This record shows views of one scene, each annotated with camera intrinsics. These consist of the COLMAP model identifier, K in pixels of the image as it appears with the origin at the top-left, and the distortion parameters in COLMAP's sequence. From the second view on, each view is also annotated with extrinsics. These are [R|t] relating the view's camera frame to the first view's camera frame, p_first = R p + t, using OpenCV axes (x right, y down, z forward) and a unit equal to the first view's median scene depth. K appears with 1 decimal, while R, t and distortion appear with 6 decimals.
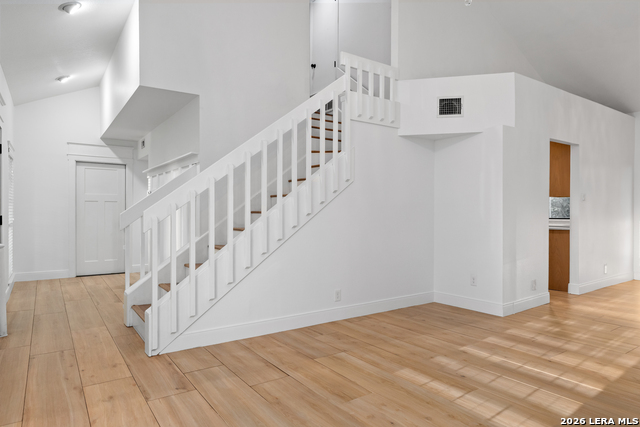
lens RADIAL K [[393.8, 0, 317.6], [0, 393.8, 212.8], [0, 0, 1]] dist [0.006432, -0.007477]
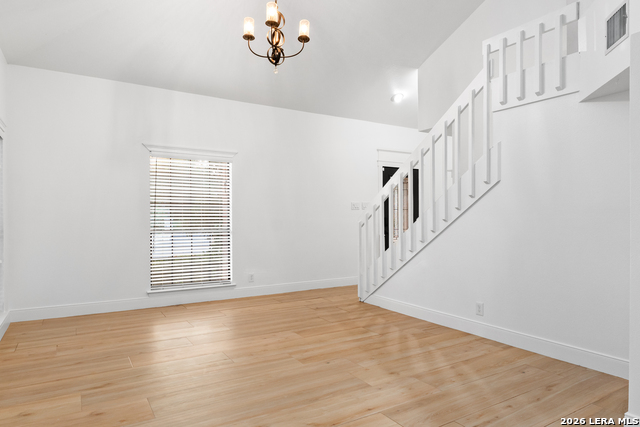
lens RADIAL K [[393.8, 0, 317.8], [0, 393.8, 214.5], [0, 0, 1]] dist [0.006432, -0.007477]
pose [[-0.017812, -0.000373, -0.999841, 1.088095], [-0.005618, 0.999984, -0.000273, -0.008235], [0.999826, 0.005612, -0.017814, 0.714827]]
